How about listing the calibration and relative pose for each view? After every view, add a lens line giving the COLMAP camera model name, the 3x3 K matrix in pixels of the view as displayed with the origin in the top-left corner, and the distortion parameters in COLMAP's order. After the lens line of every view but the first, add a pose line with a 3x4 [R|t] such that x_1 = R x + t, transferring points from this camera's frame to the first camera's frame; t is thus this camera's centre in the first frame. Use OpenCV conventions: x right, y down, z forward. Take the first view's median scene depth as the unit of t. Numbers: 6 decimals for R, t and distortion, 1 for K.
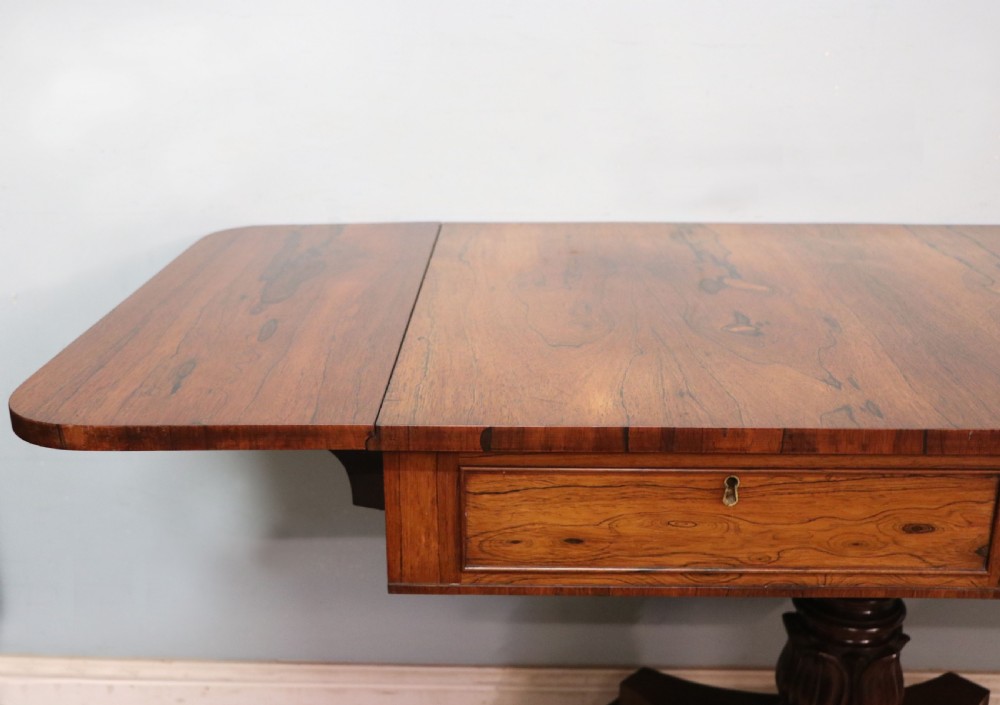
lens RADIAL K [[1146.0, 0, 469.9], [0, 1146.0, 368.4], [0, 0, 1]] dist [-0.113090, 0.223228]
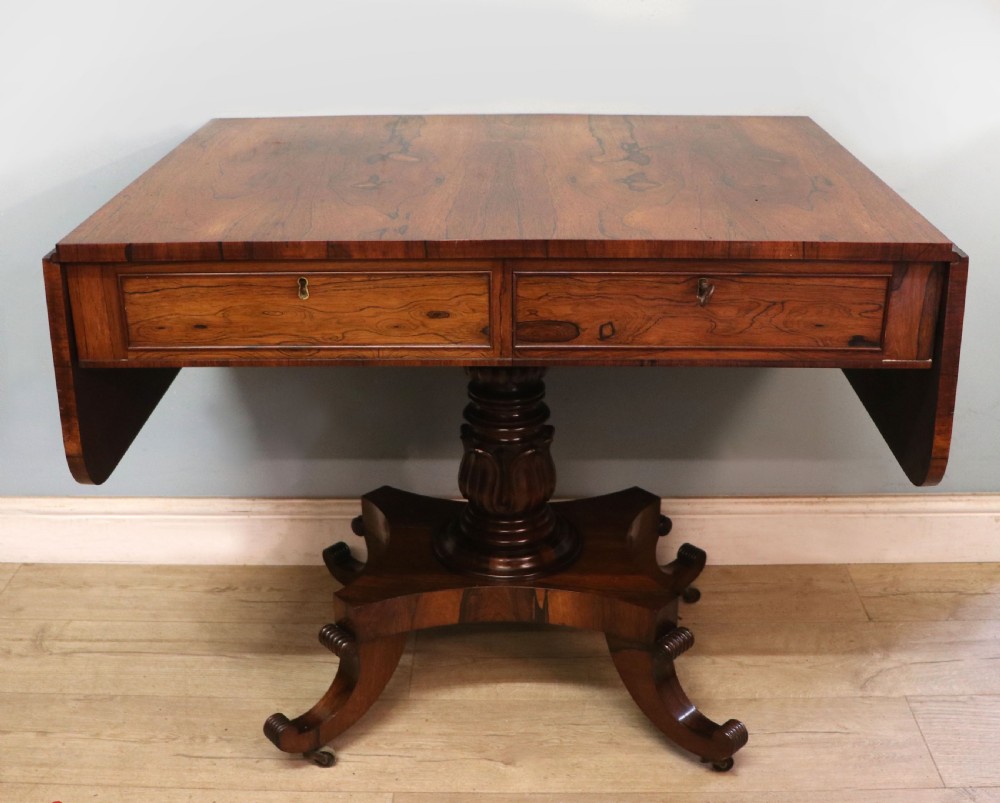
lens RADIAL K [[1260.9, 0, 498.8], [0, 1260.9, 382.3], [0, 0, 1]] dist [-0.202003, 0.197488]
pose [[0.999836, -0.008991, 0.015731, 0.444550], [0.008071, 0.998307, 0.057604, 0.135280], [-0.016222, -0.057467, 0.998216, -0.576005]]
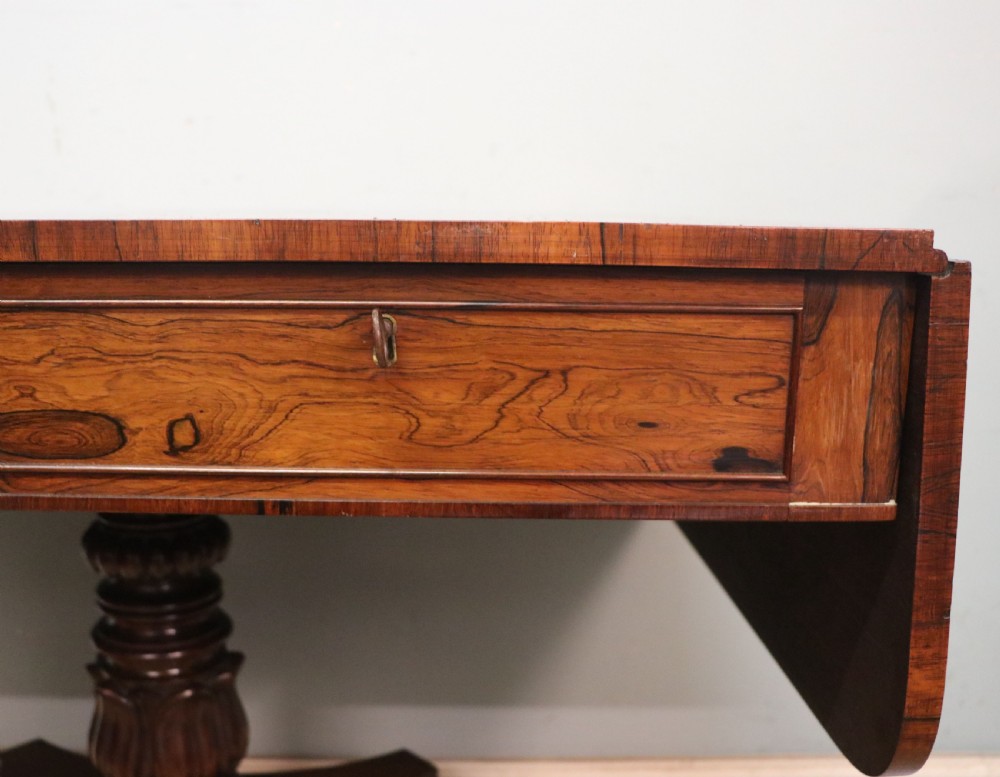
lens RADIAL K [[1047.1, 0, 443.8], [0, 1047.1, 393.7], [0, 0, 1]] dist [-0.176952, 0.180306]
pose [[0.999437, 0.005482, 0.033113, 0.735278], [-0.000037, 0.986752, -0.162238, 0.236414], [-0.033564, 0.162145, 0.986196, 0.395323]]
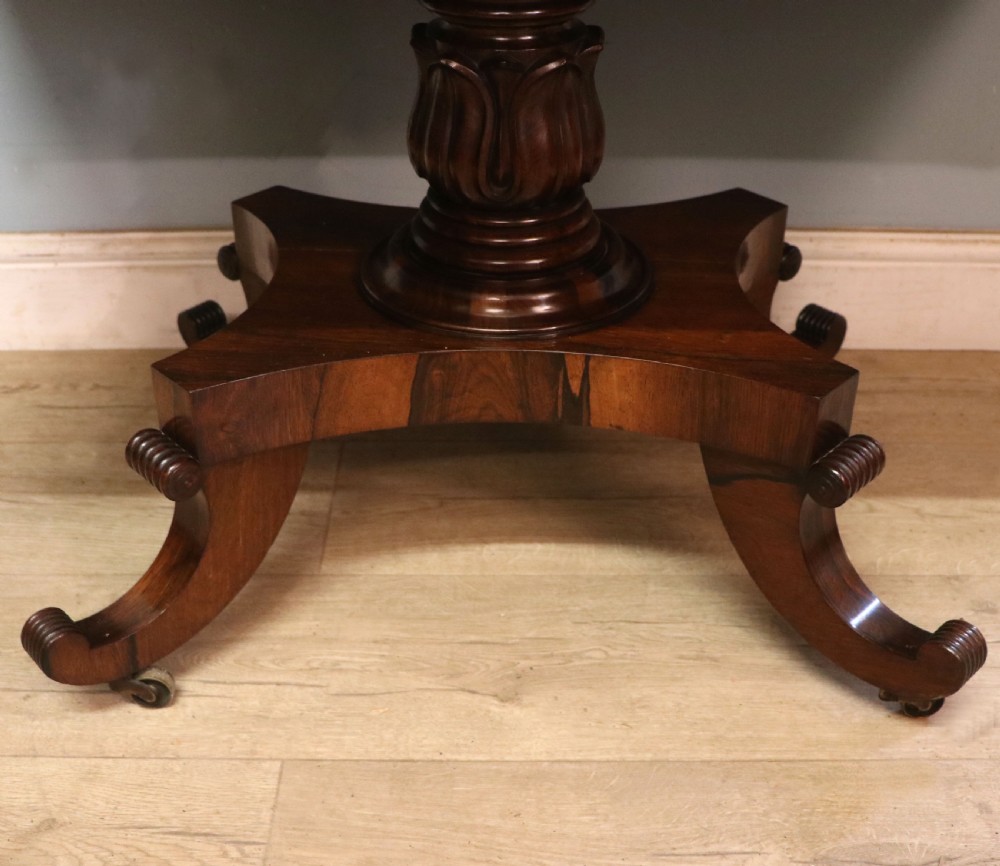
lens RADIAL K [[1335.3, 0, 495.5], [0, 1335.3, 529.8], [0, 0, 1]] dist [-0.159285, 0.125908]
pose [[0.999491, -0.012473, 0.029373, 0.445276], [0.003602, 0.958662, 0.284525, 0.415731], [-0.031708, -0.284275, 0.958218, 0.369400]]
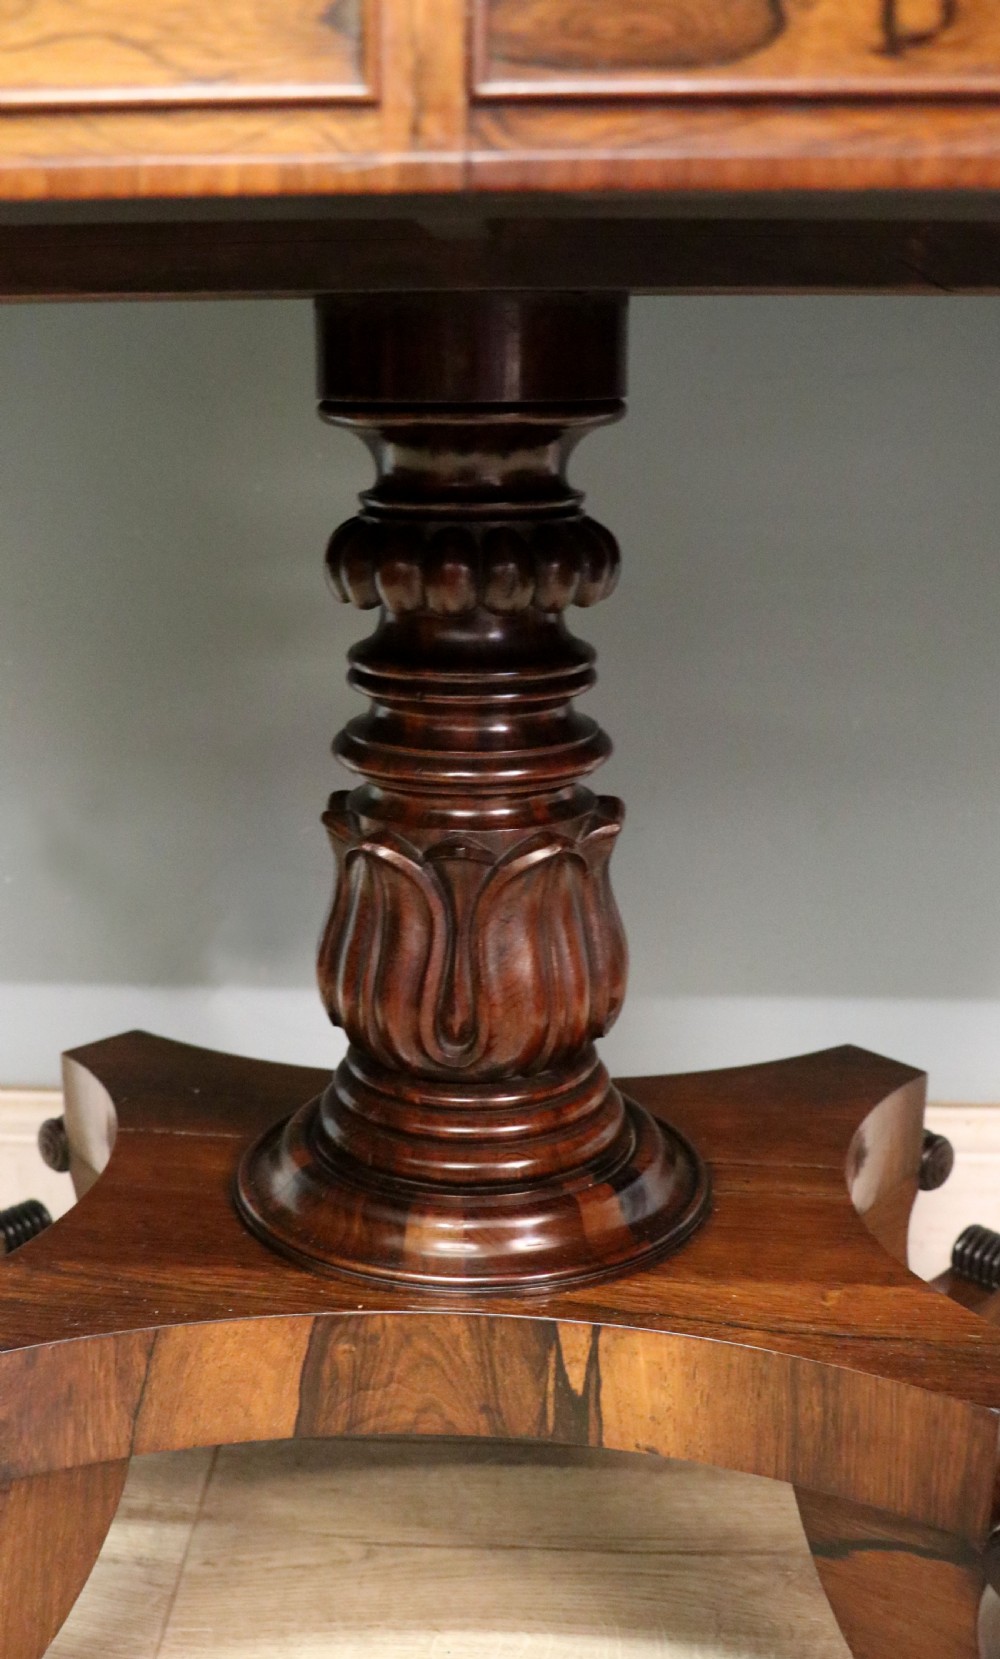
lens RADIAL K [[1847.1, 0, 415.5], [0, 1847.1, 819.8], [0, 0, 1]] dist [-0.139386, 0.246845]
pose [[0.999478, 0.008807, -0.031082, 0.489712], [-0.011183, 0.996960, -0.077104, 0.413338], [0.030309, 0.077411, 0.996538, 0.534289]]
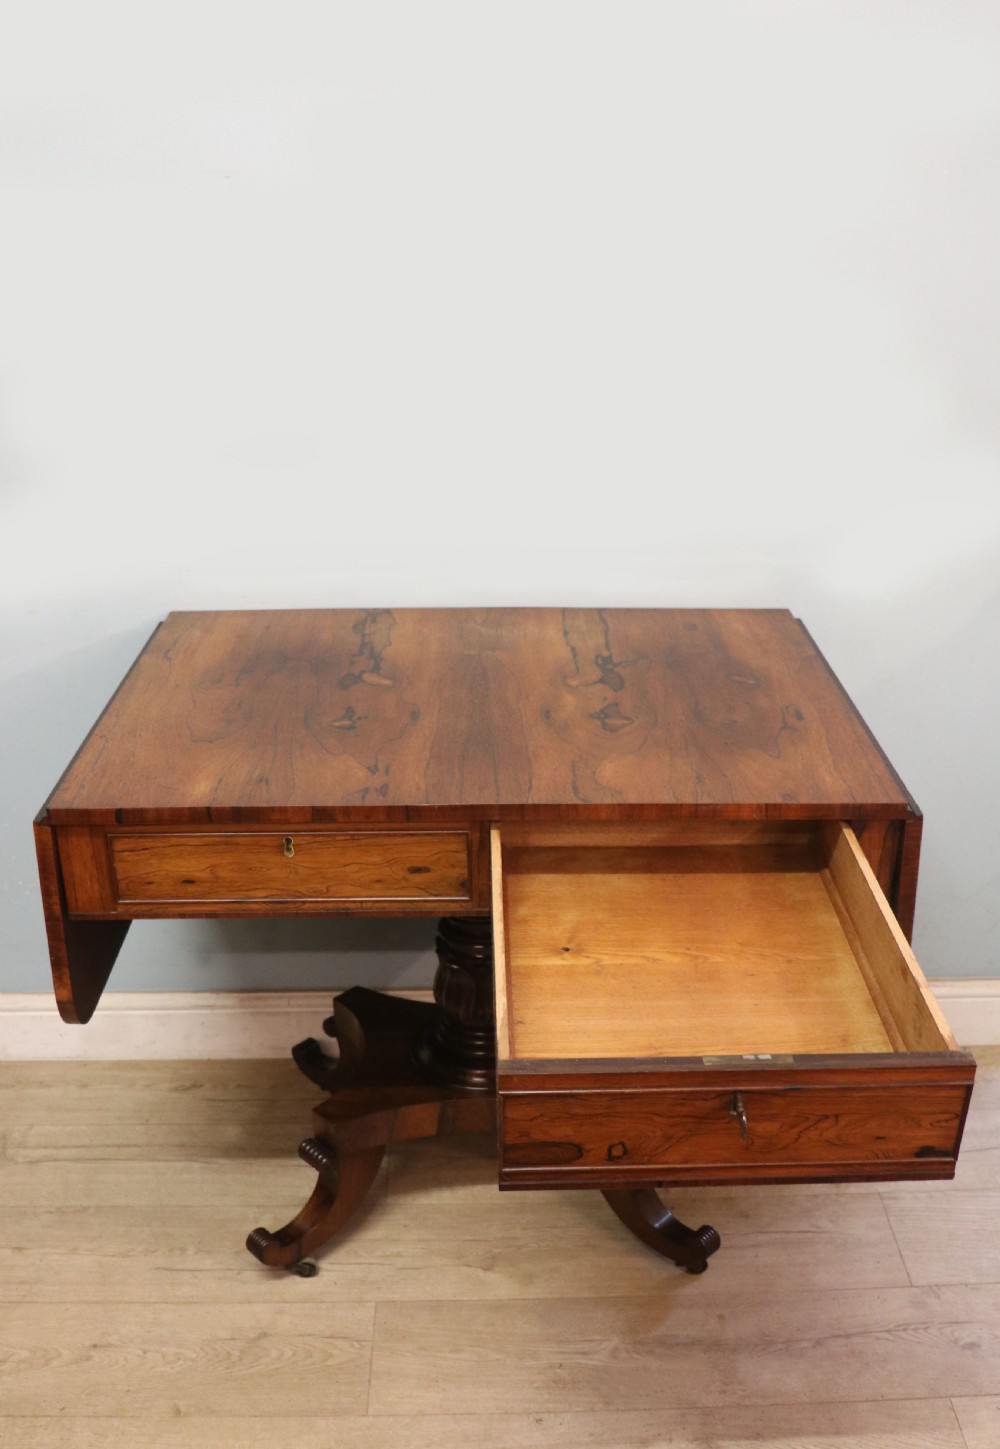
lens RADIAL K [[1510.9, 0, 550.2], [0, 1510.9, 858.1], [0, 0, 1]] dist [-0.197250, 0.188156]
pose [[0.996876, -0.020105, 0.076383, 0.415120], [0.009602, 0.990737, 0.135454, -0.138482], [-0.078399, -0.134298, 0.987835, -0.955113]]
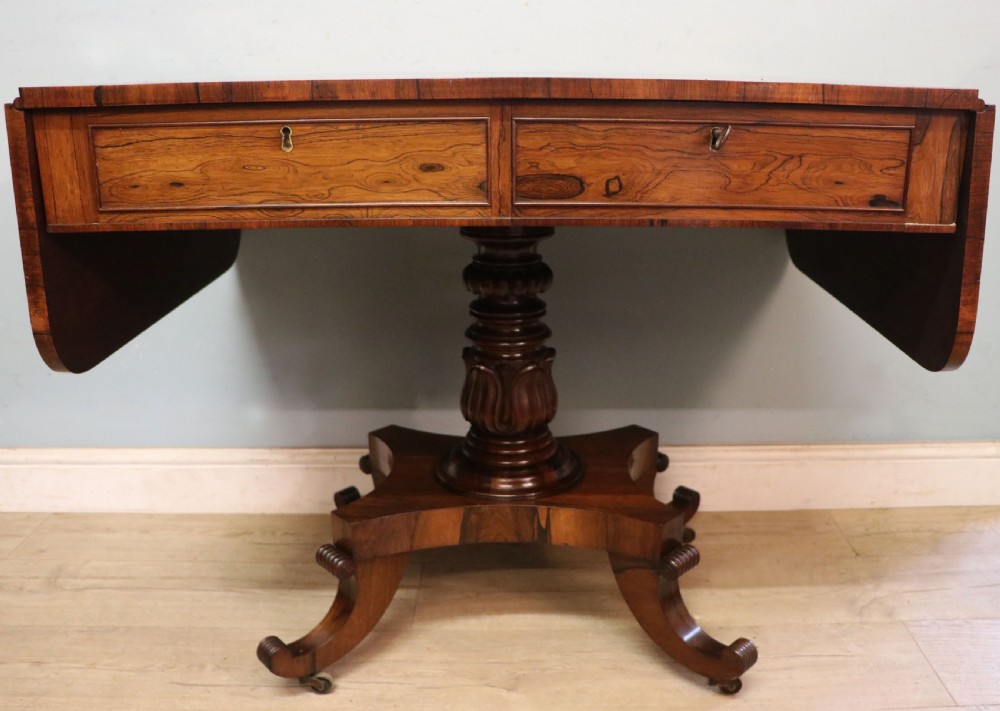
lens RADIAL K [[953.6, 0, 544.9], [0, 953.6, 366.9], [0, 0, 1]] dist [-0.196911, 0.169289]
pose [[0.998519, -0.007570, 0.053869, 0.464587], [0.009062, 0.999580, -0.027509, 0.401471], [-0.053638, 0.027956, 0.998169, -0.090480]]
